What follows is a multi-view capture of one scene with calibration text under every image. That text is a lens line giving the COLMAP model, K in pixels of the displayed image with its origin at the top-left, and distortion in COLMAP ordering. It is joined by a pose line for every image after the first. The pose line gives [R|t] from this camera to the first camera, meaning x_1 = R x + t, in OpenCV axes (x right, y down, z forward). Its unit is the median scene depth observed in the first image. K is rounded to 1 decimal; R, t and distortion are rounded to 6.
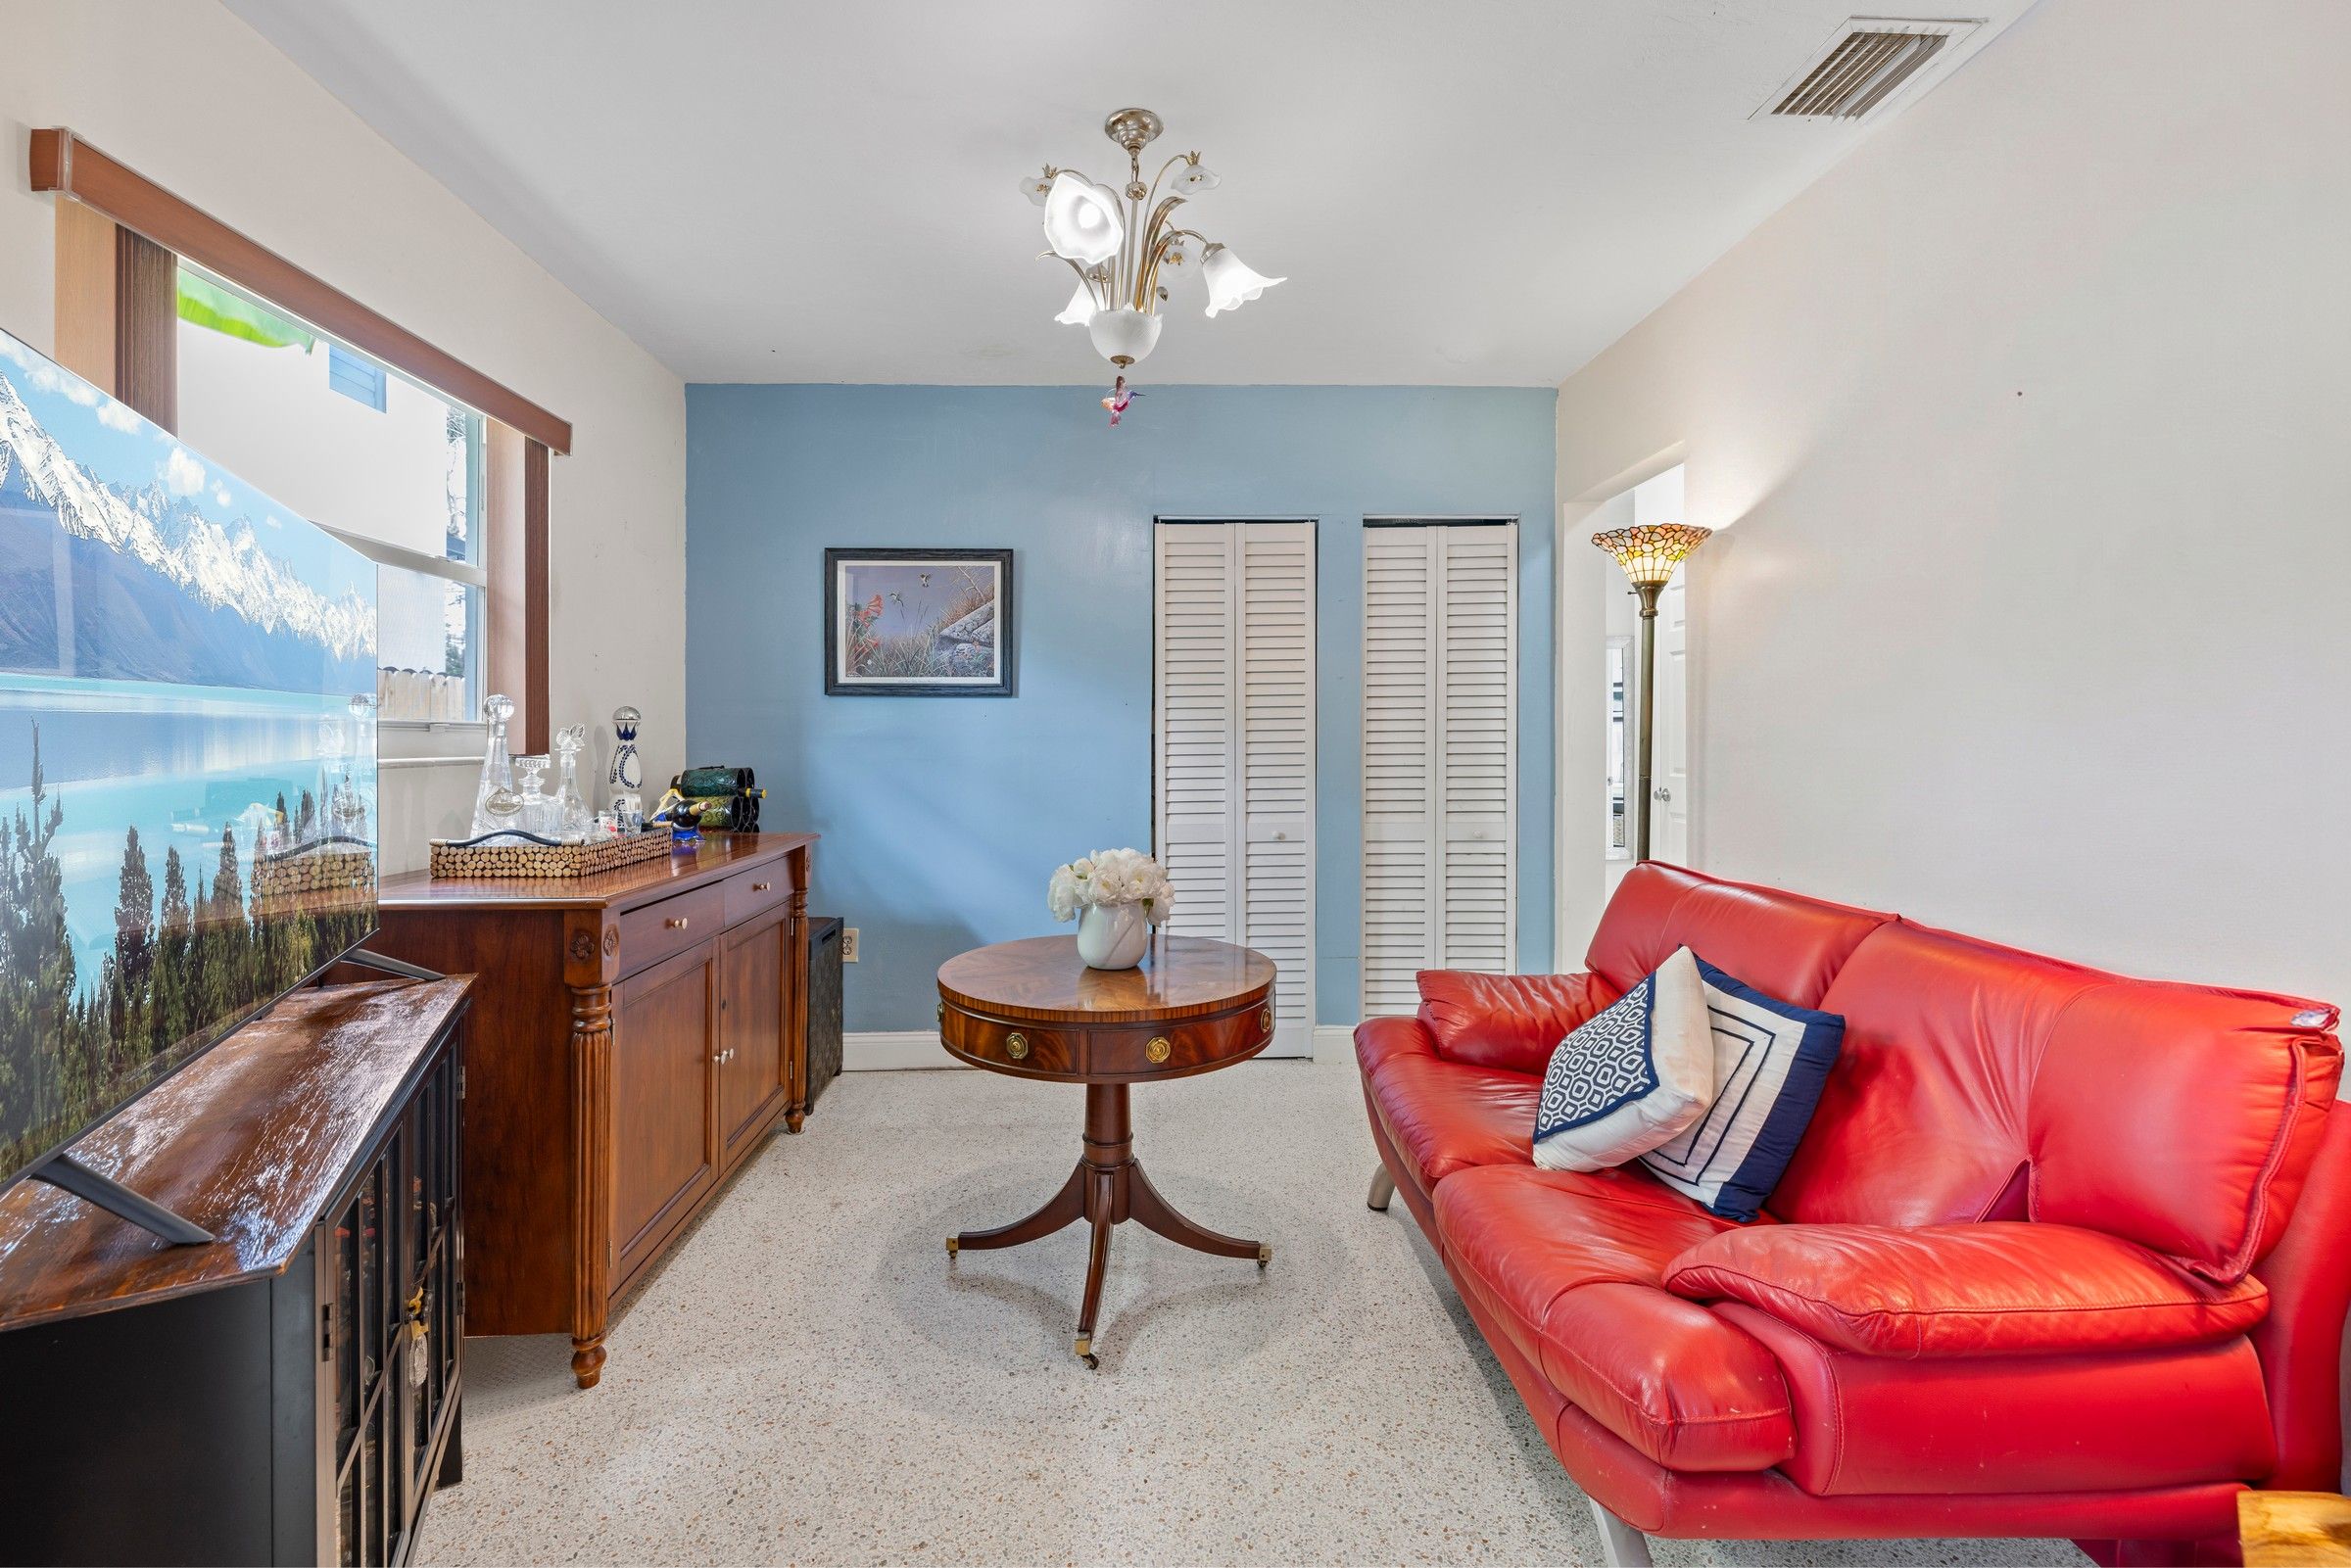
lens RADIAL K [[1015.5, 0, 1163.4], [0, 1015.5, 752.1], [0, 0, 1]] dist [-0.000598, -0.000241]
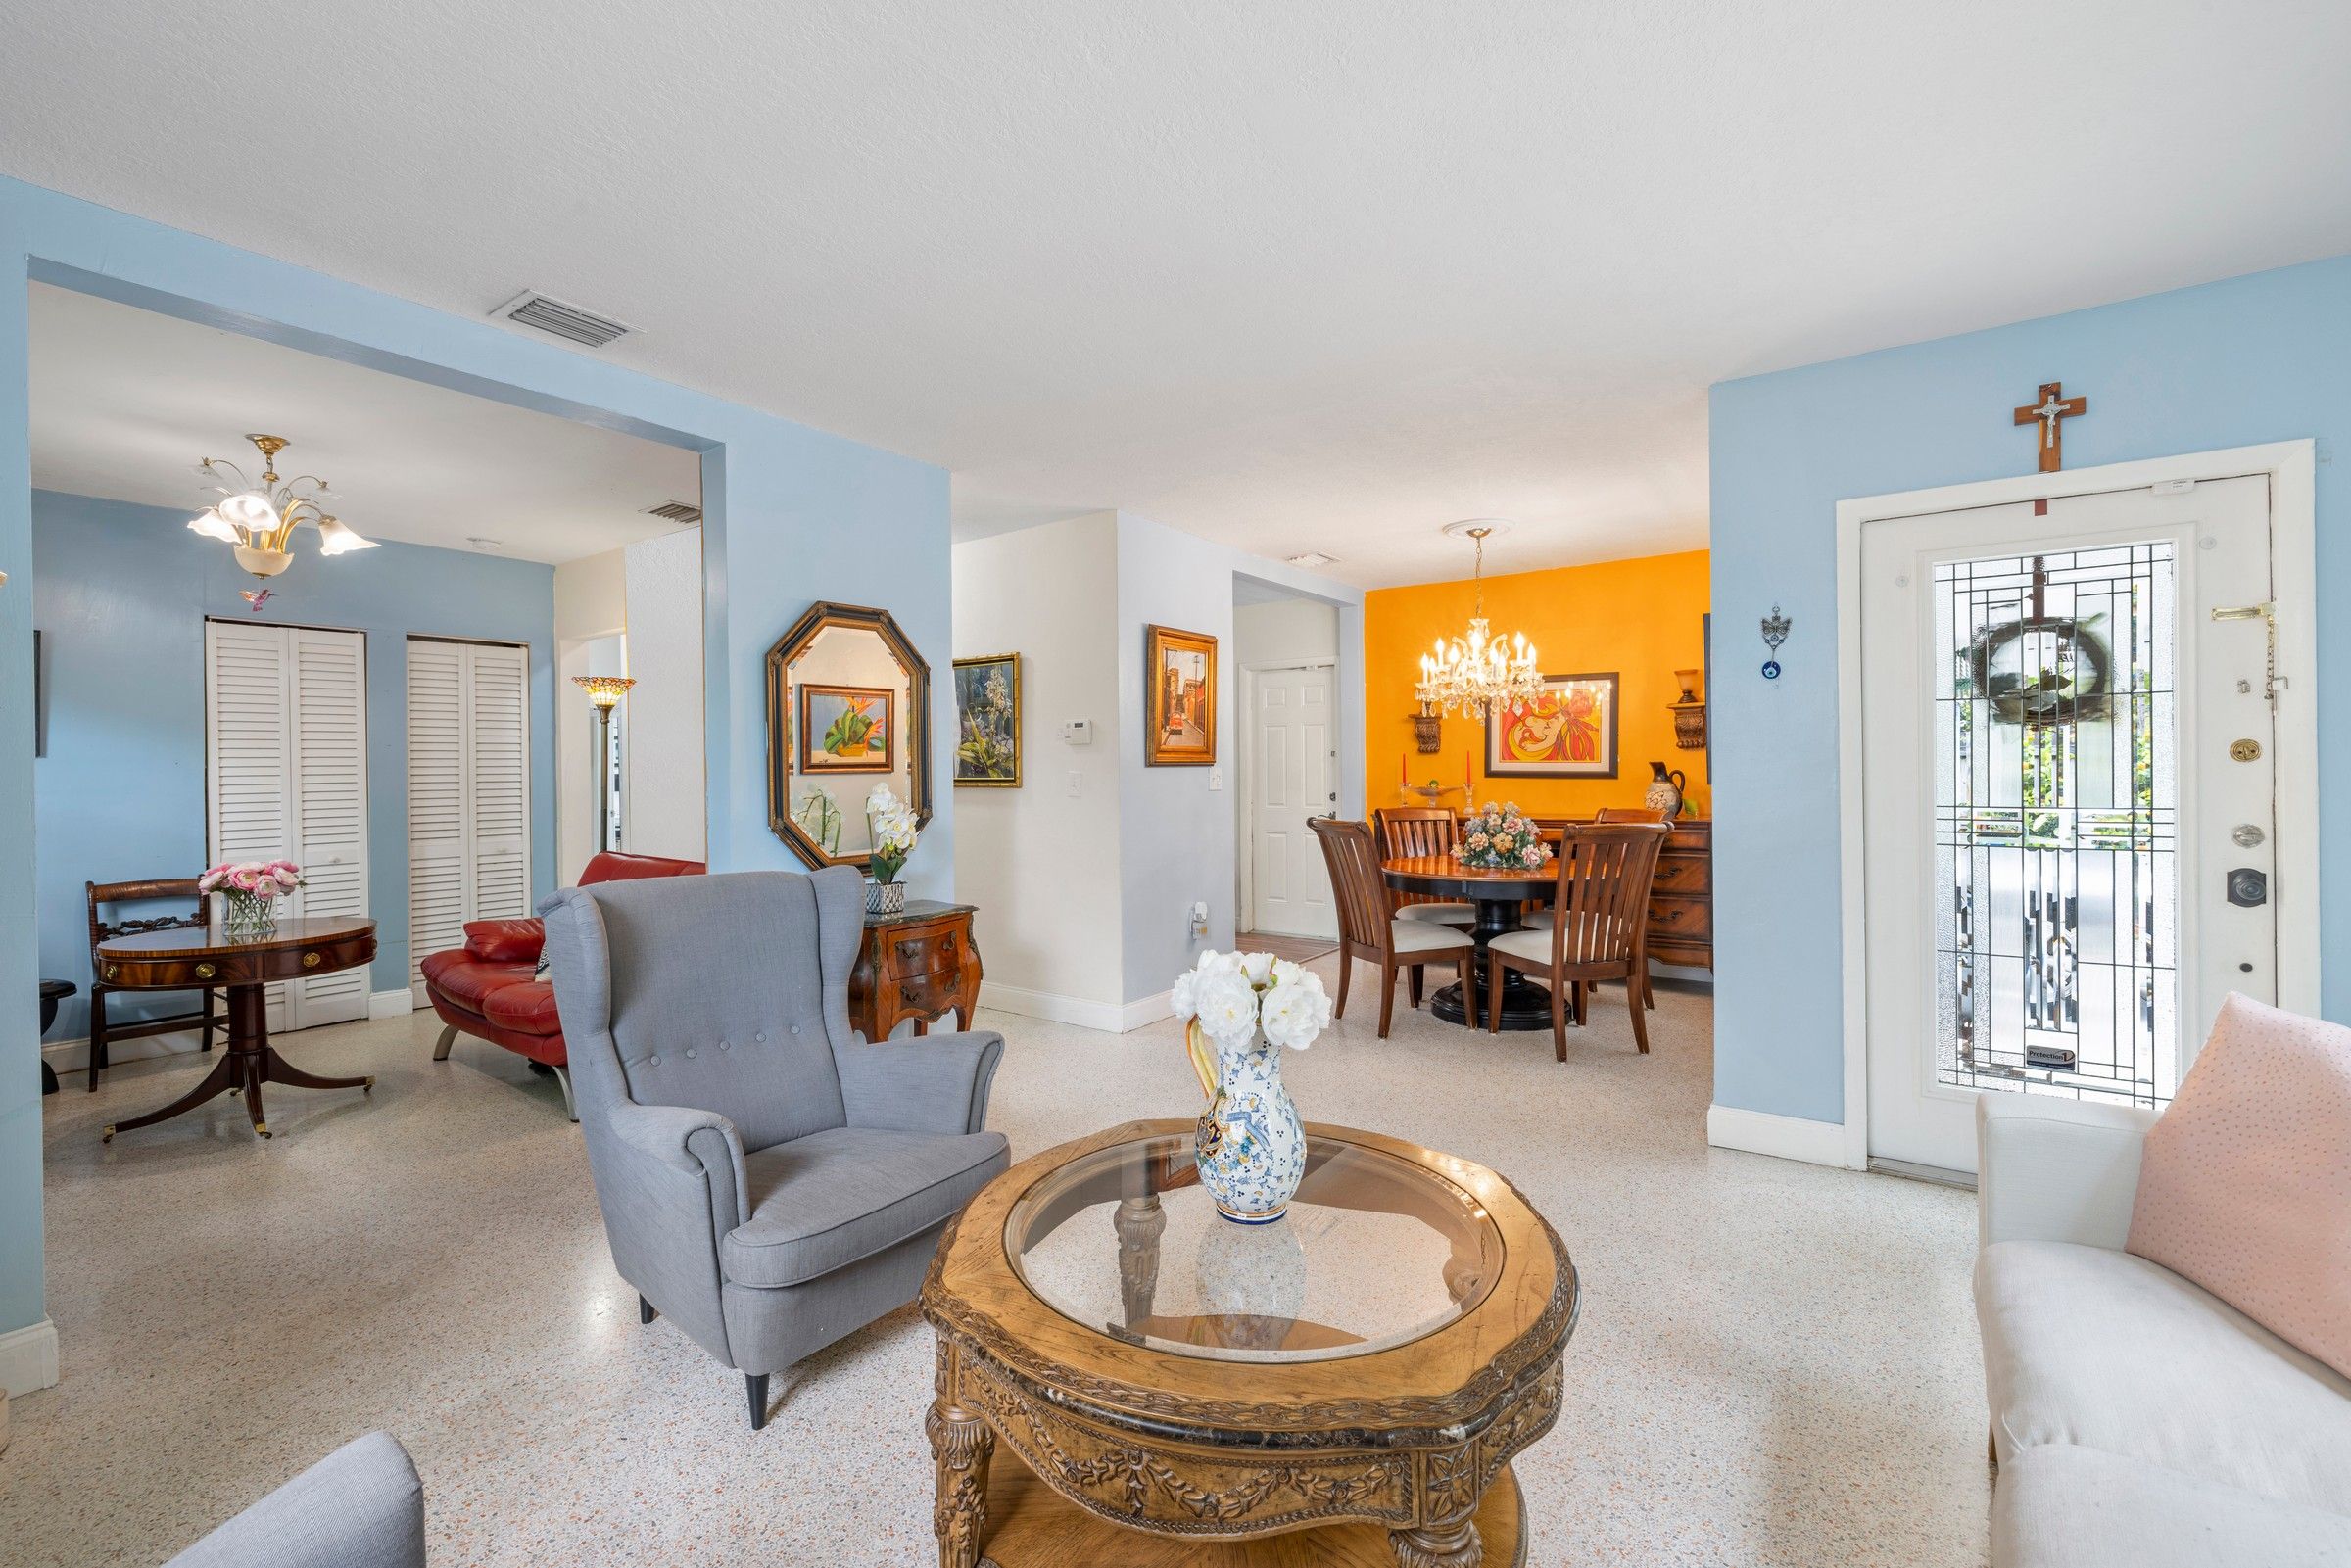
lens RADIAL K [[969.5, 0, 1172.8], [0, 969.5, 777.1], [0, 0, 1]] dist [-0.006056, 0.000129]
pose [[0.611504, -0.007638, 0.791204, -0.302383], [0.016276, 0.999863, -0.002927, -0.009828], [-0.791074, 0.014667, 0.611545, -0.936589]]
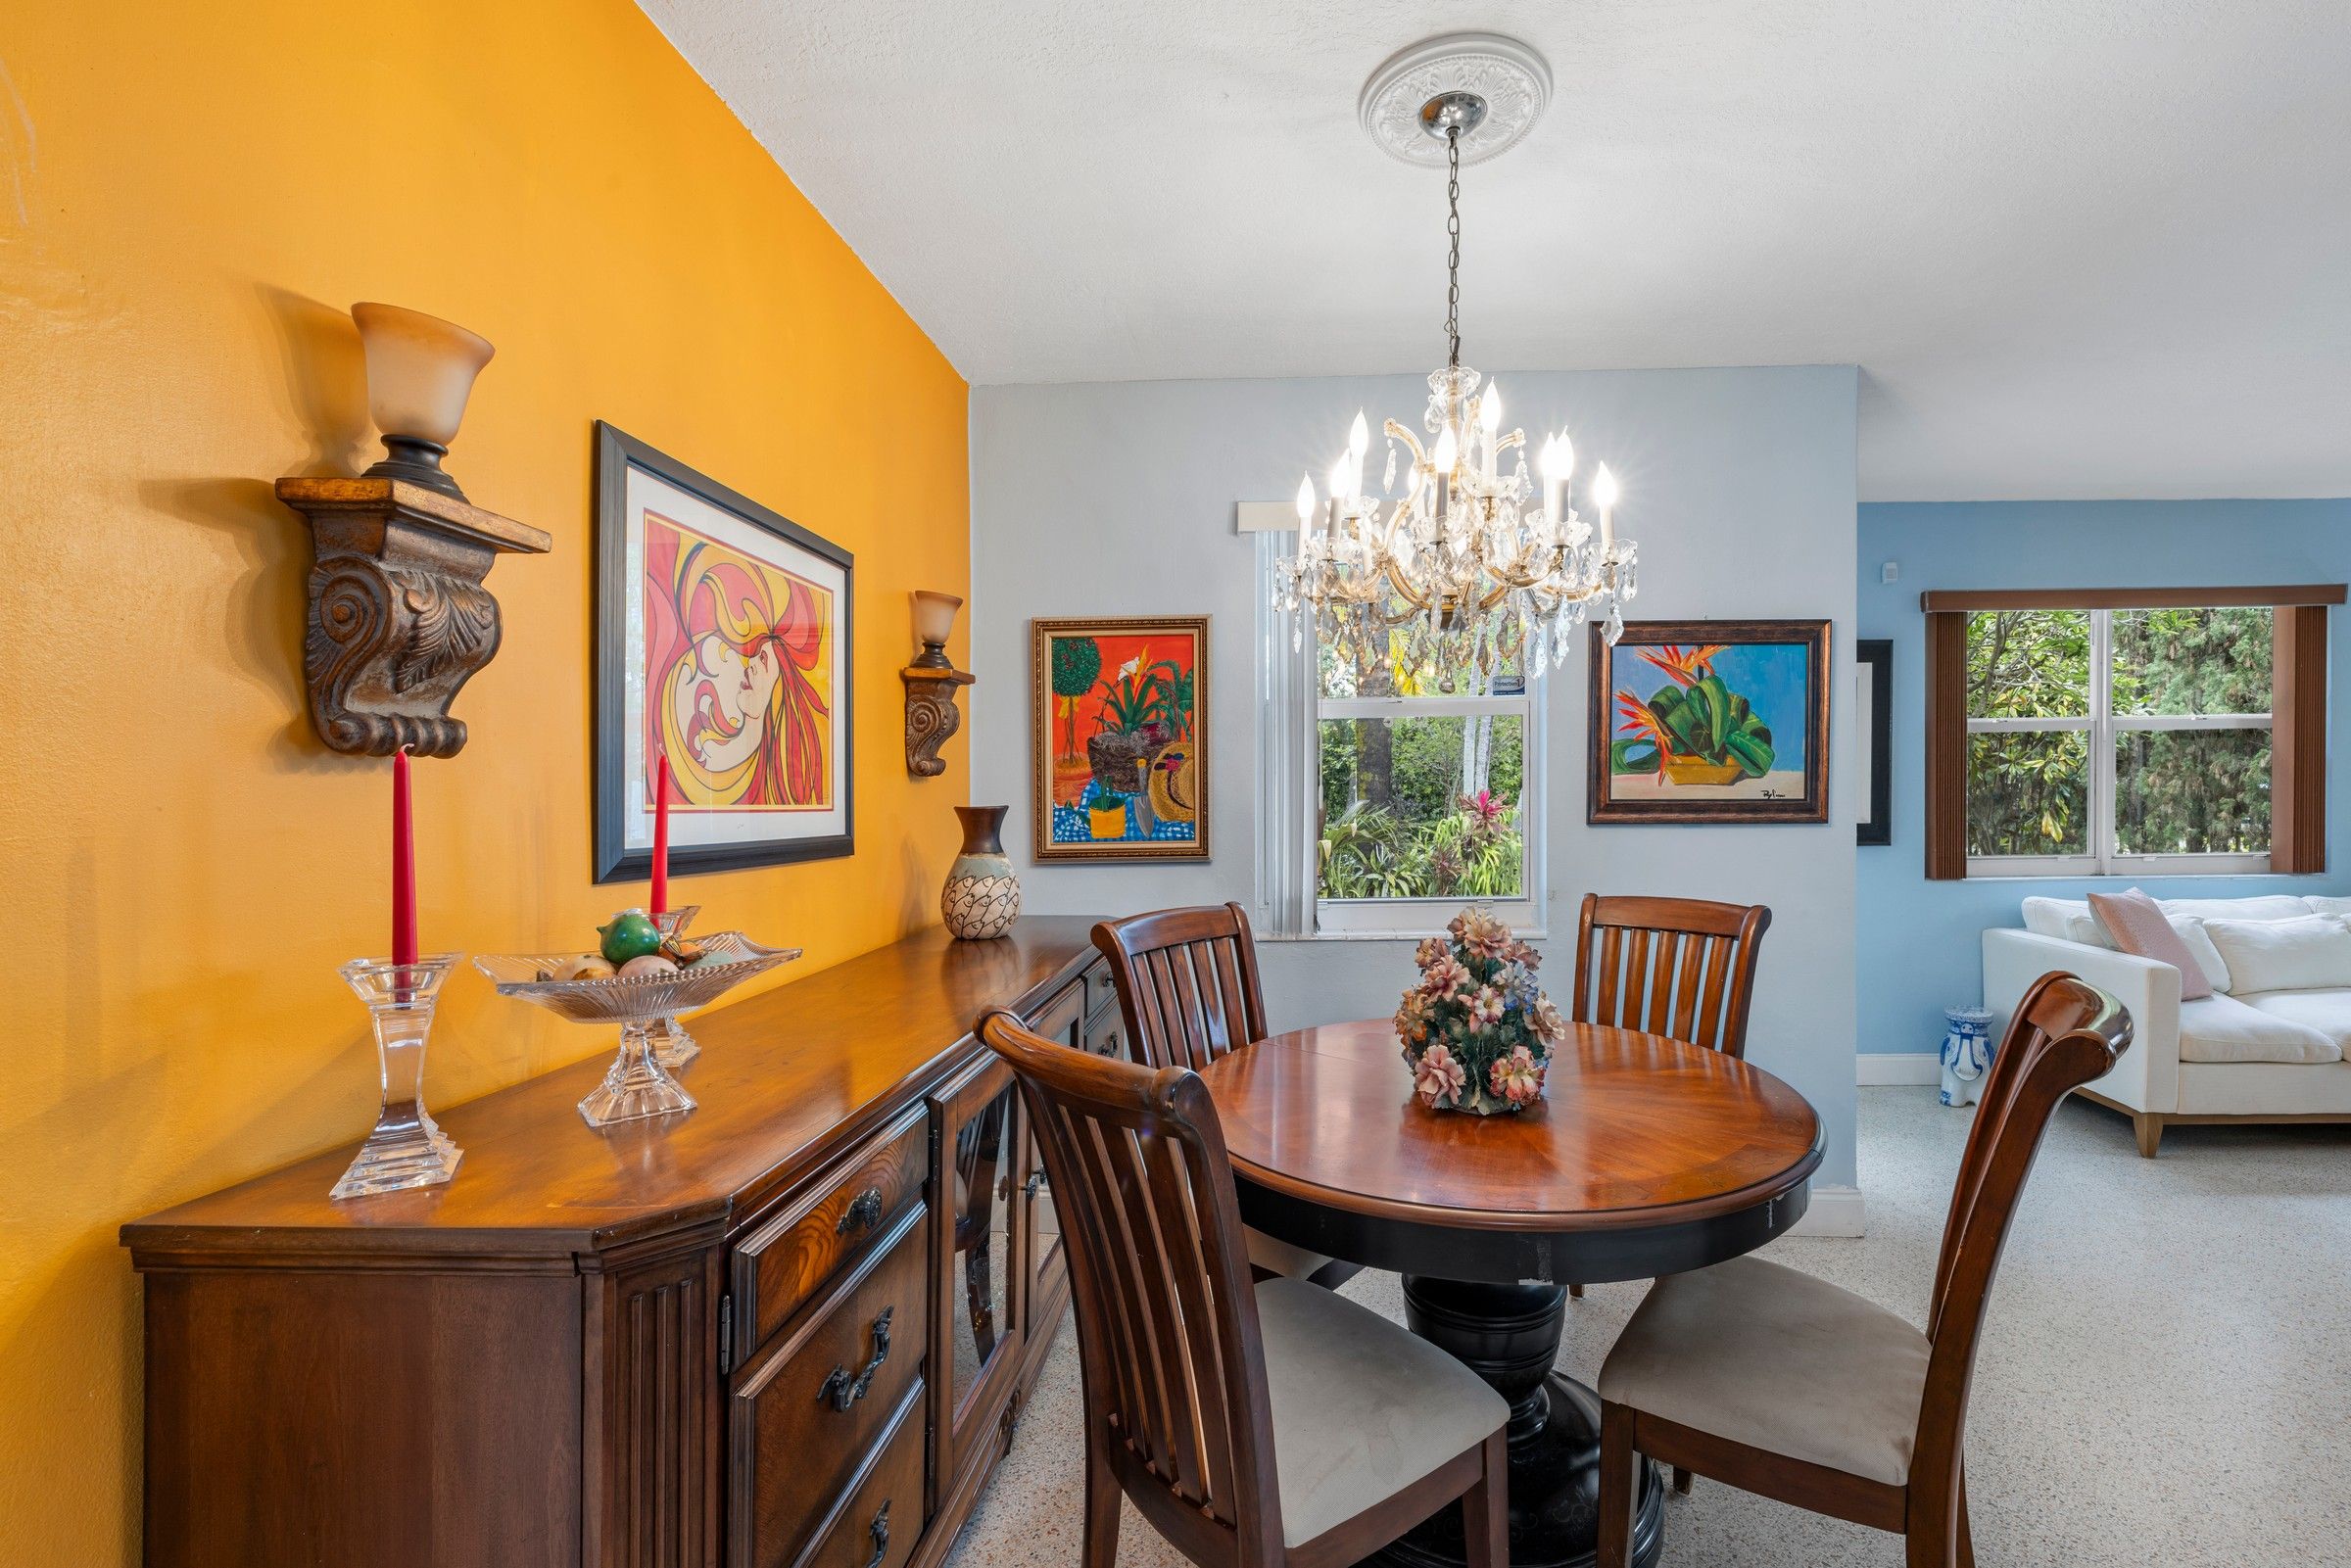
lens RADIAL K [[1011.7, 0, 1171.5], [0, 1011.7, 778.6], [0, 0, 1]] dist [0.000218, 0.000078]
pose [[-0.995921, 0.018741, 0.088257, 1.580940], [0.018776, 0.999824, -0.000437, -0.049825], [-0.088250, 0.001222, -0.996098, 0.324014]]
